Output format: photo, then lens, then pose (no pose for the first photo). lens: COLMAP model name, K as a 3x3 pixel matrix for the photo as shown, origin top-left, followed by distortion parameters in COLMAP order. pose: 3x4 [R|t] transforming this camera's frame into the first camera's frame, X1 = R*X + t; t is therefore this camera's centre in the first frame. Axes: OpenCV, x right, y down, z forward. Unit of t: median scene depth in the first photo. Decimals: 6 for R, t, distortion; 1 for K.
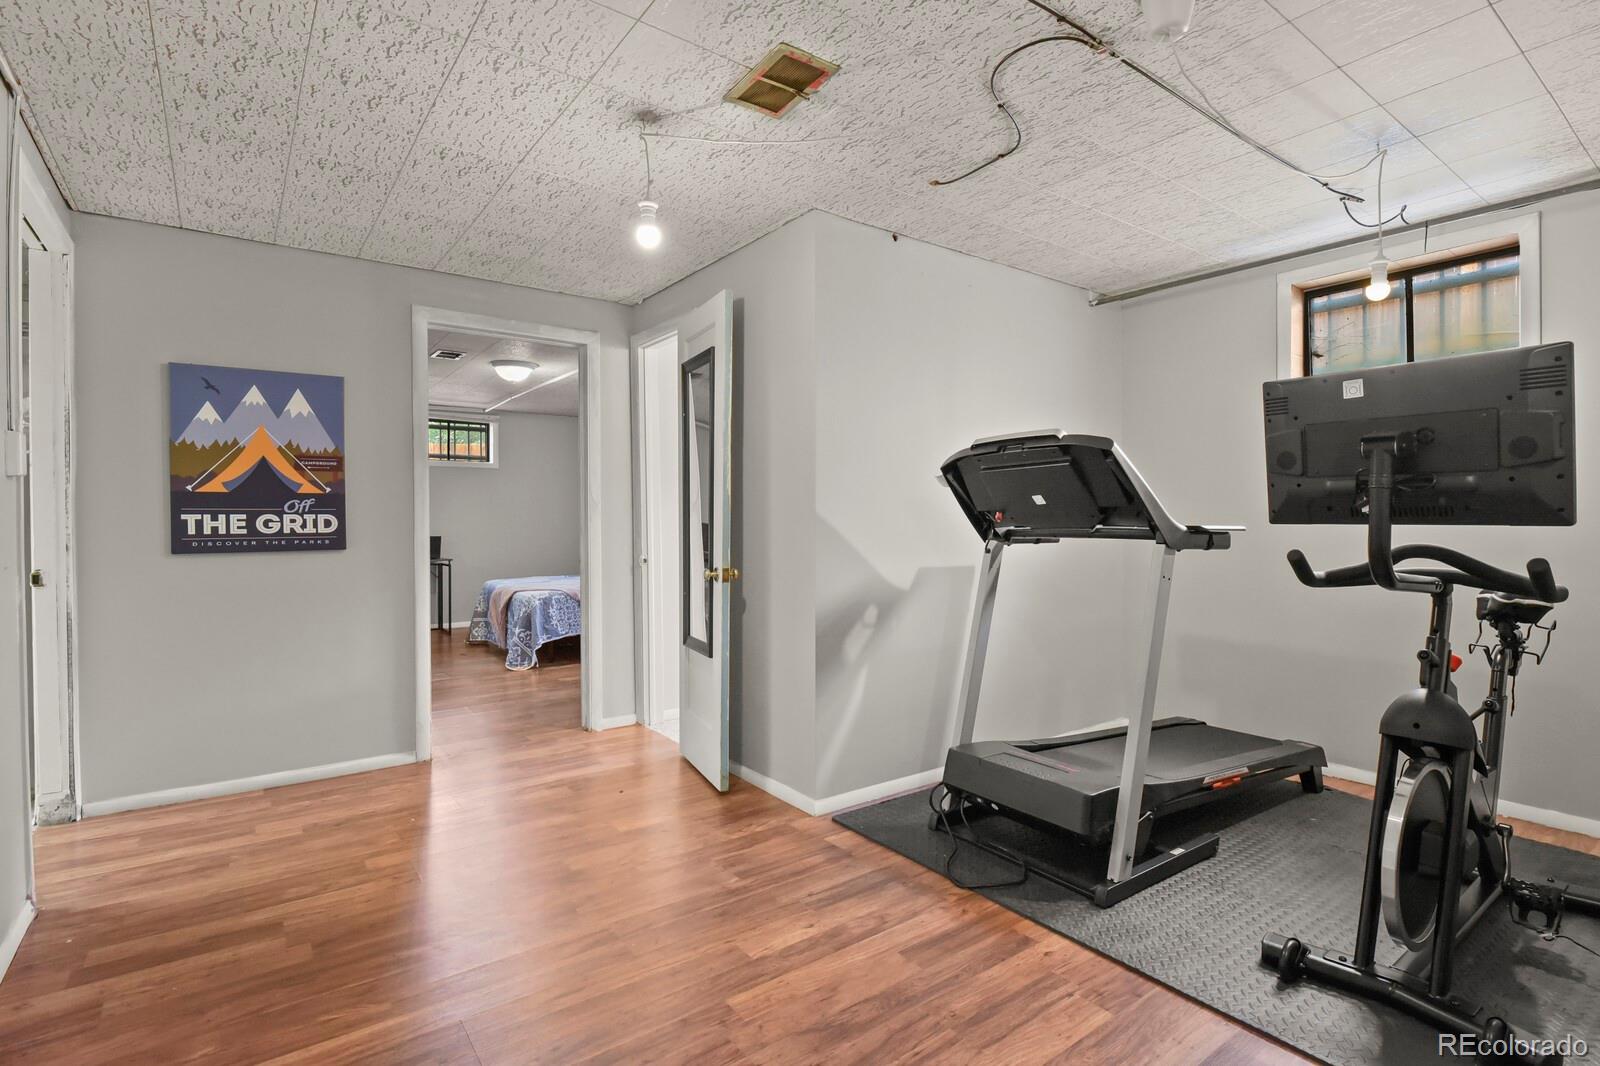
lens RADIAL K [[786.7, 0, 816.1], [0, 786.7, 531.0], [0, 0, 1]] dist [-0.000739, -0.006500]
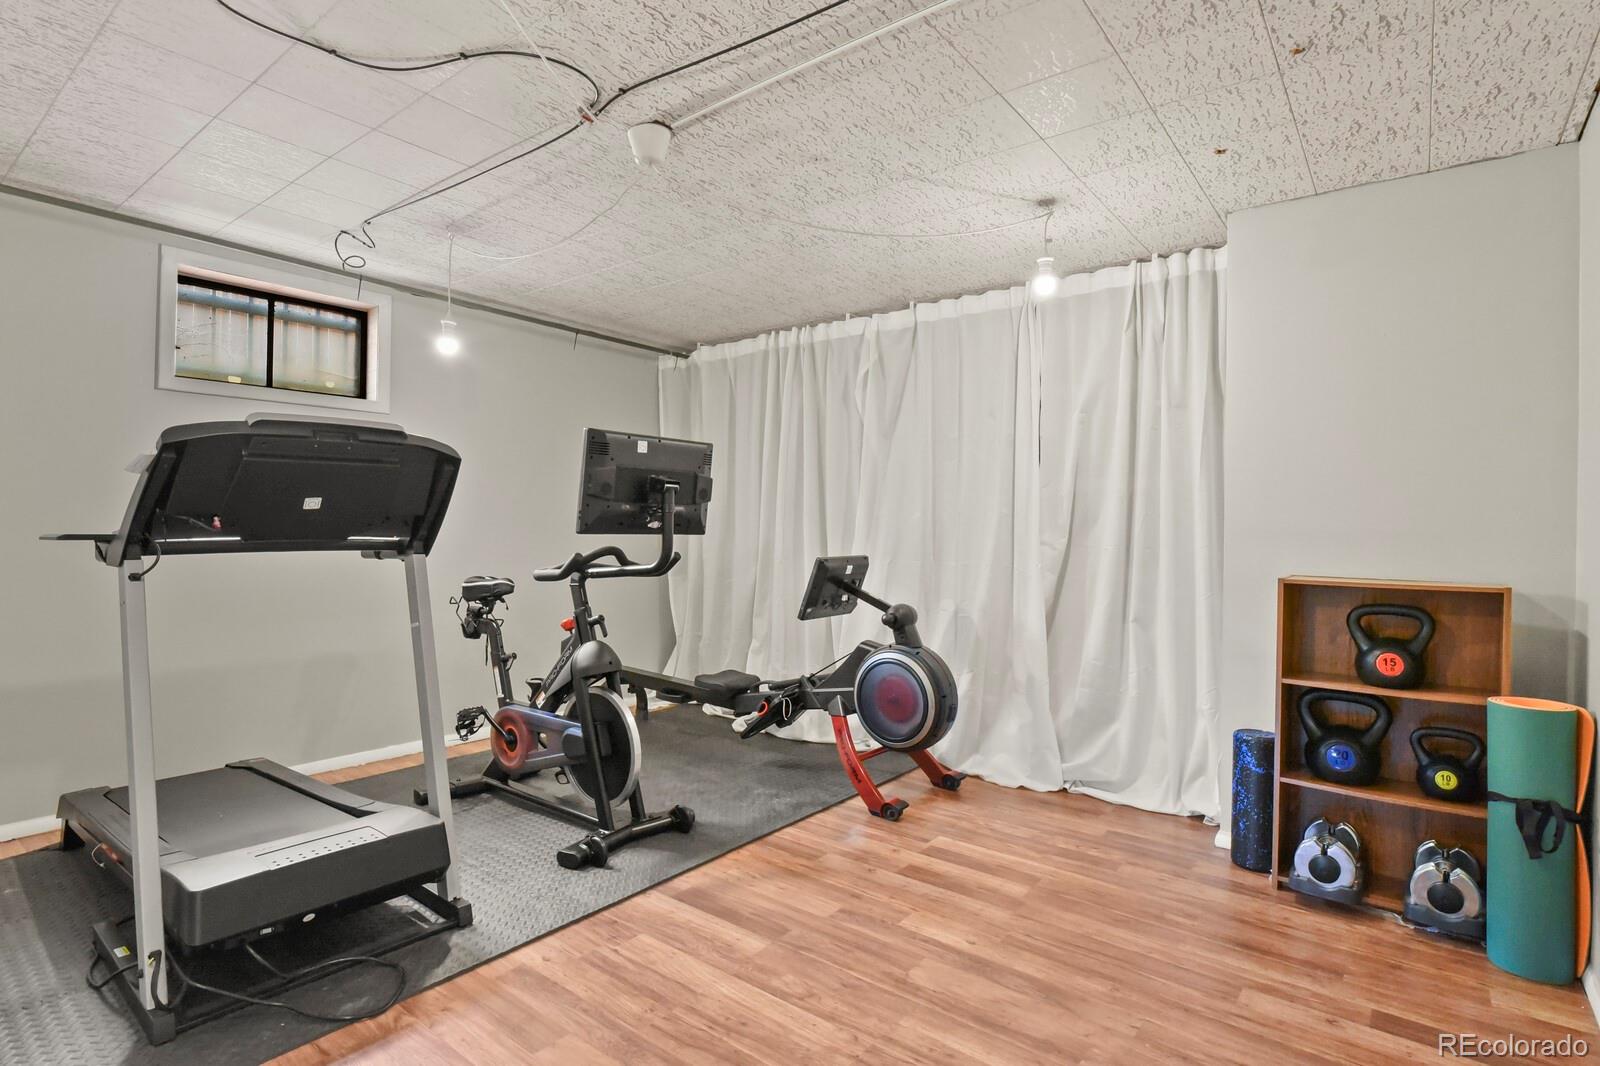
lens RADIAL K [[786.7, 0, 814.9], [0, 786.7, 529.8], [0, 0, 1]] dist [-0.000739, -0.006500]
pose [[-0.271252, -0.000588, 0.962508, -0.752257], [0.003978, 0.999991, 0.001732, -0.015679], [-0.962500, 0.004299, -0.271248, 0.913627]]
